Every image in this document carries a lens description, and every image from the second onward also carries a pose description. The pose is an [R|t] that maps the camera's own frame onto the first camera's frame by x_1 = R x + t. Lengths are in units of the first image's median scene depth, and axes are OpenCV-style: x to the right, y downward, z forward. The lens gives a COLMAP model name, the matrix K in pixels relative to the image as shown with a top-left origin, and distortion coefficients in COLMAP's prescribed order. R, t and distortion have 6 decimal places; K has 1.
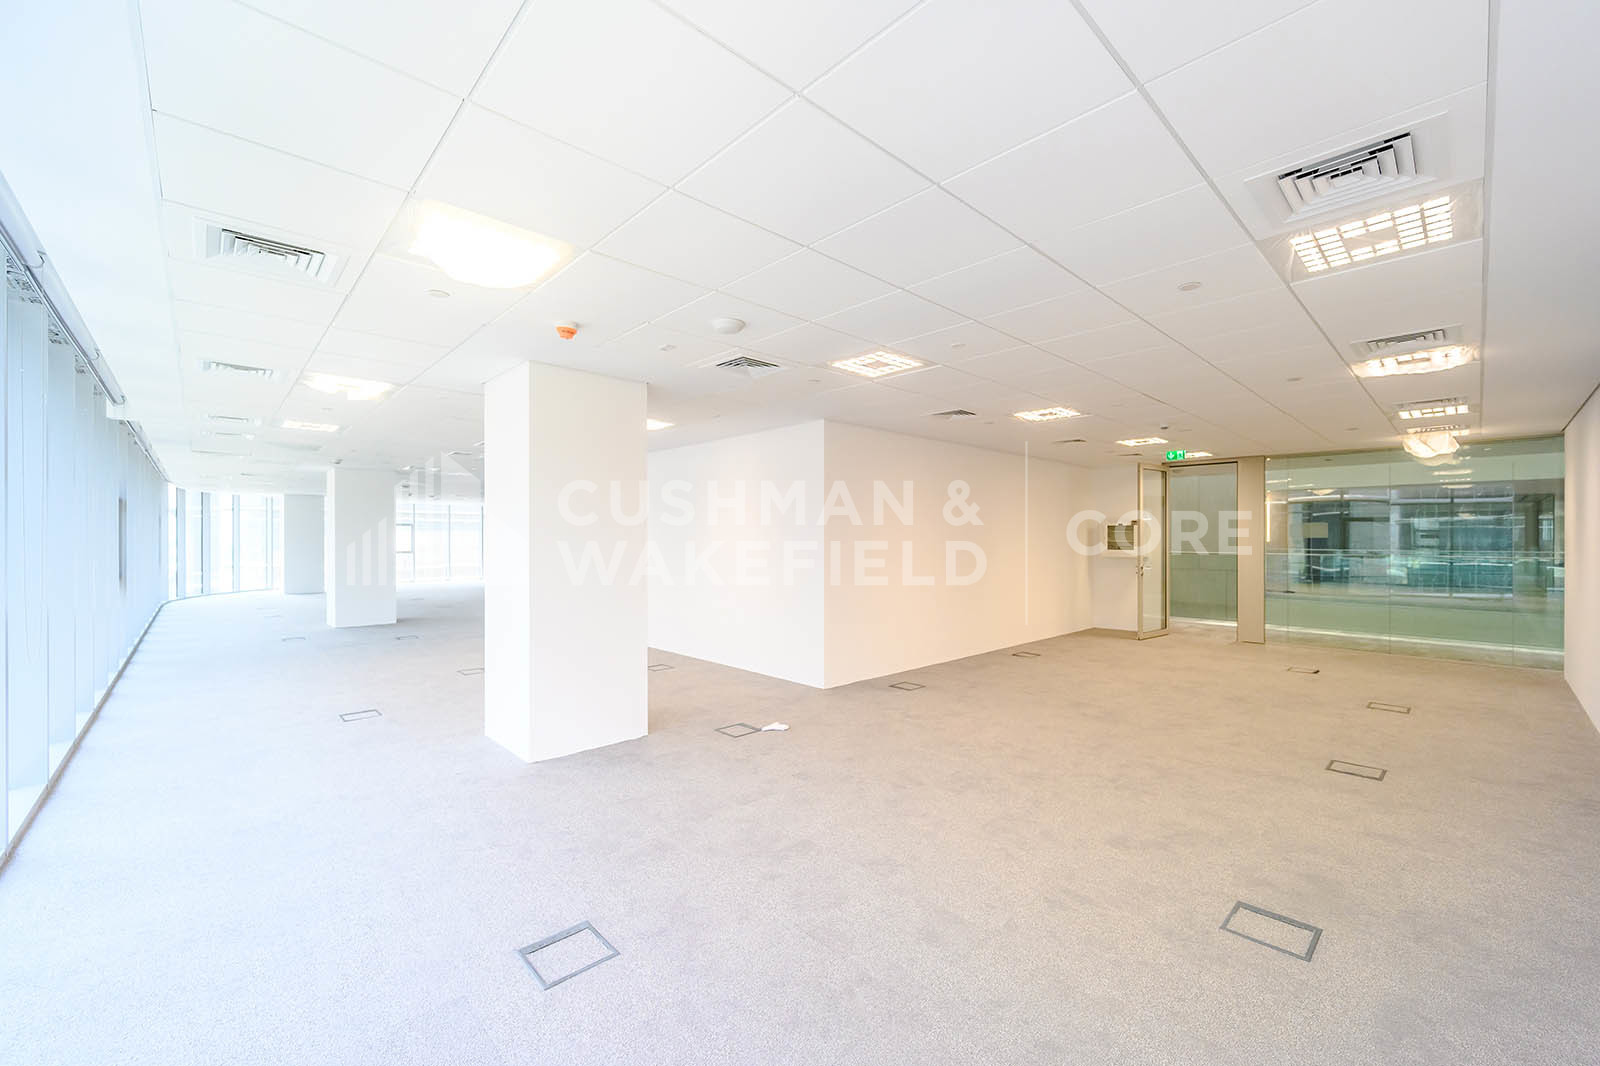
lens RADIAL K [[639.4, 0, 798.2], [0, 639.4, 543.0], [0, 0, 1]] dist [-0.001307, -0.000330]
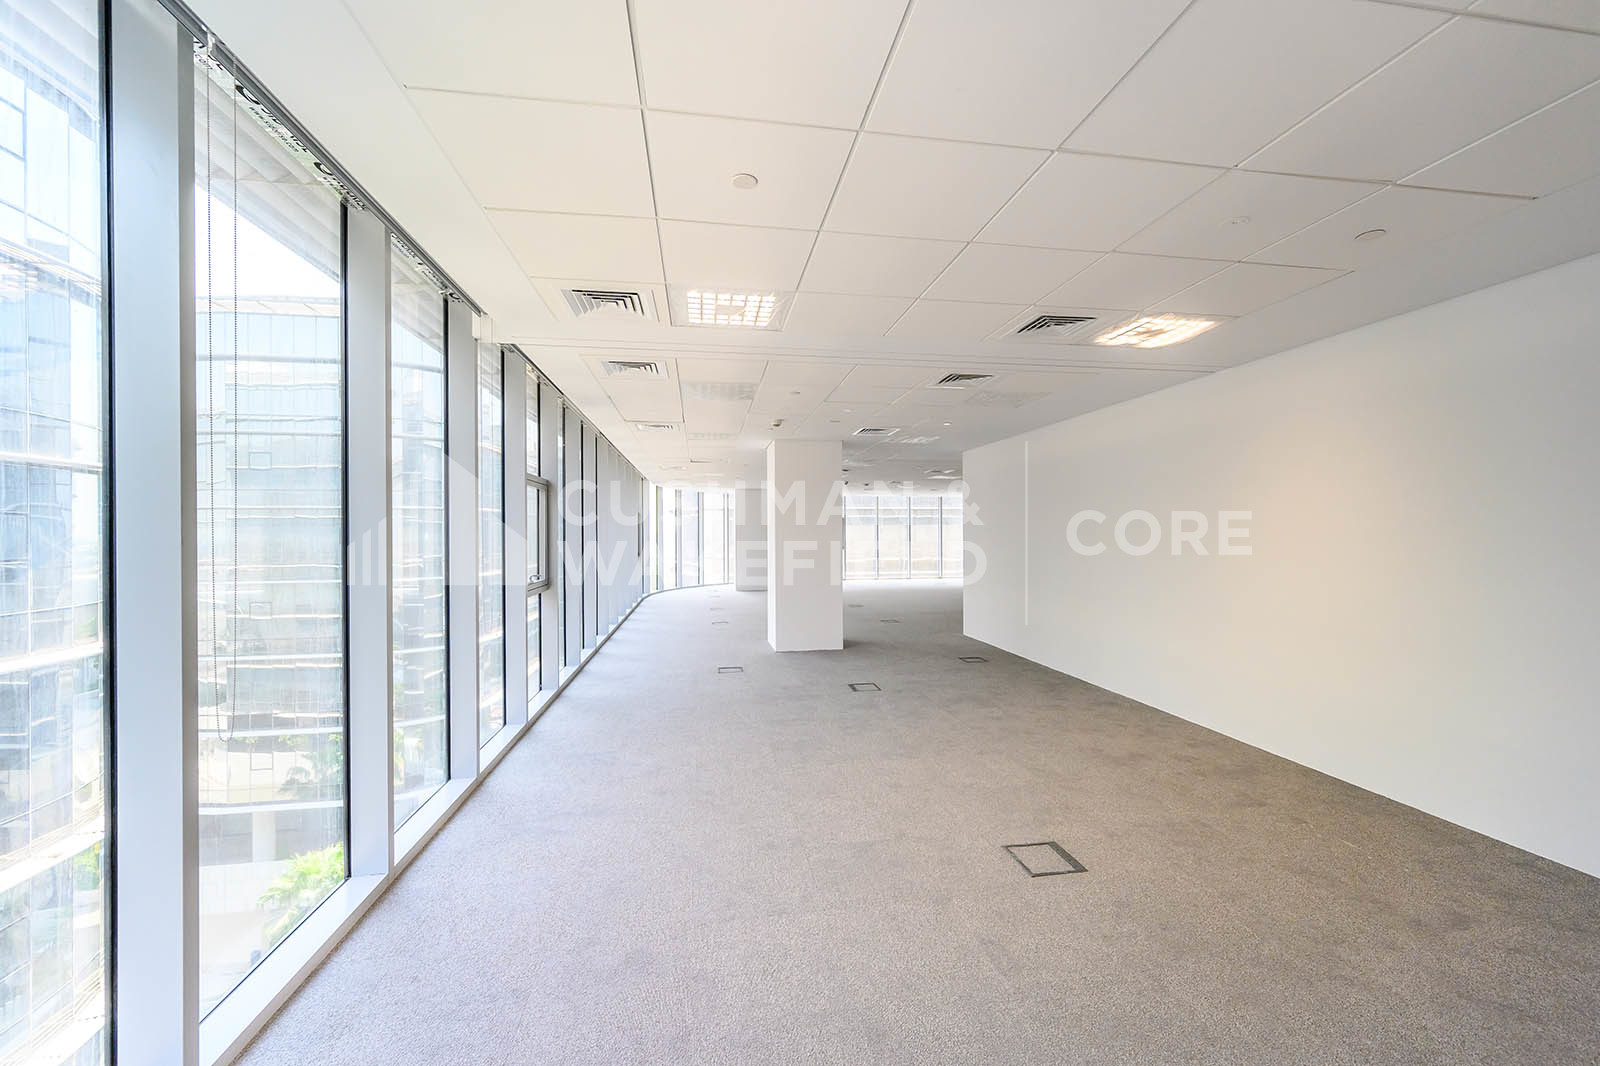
lens RADIAL K [[639.4, 0, 798.2], [0, 639.4, 543.0], [0, 0, 1]] dist [-0.001307, -0.000330]
pose [[0.827828, 0.007071, -0.560938, -0.183677], [-0.004047, 0.999970, 0.006632, -0.001605], [0.560968, -0.003220, 0.827831, 0.255160]]
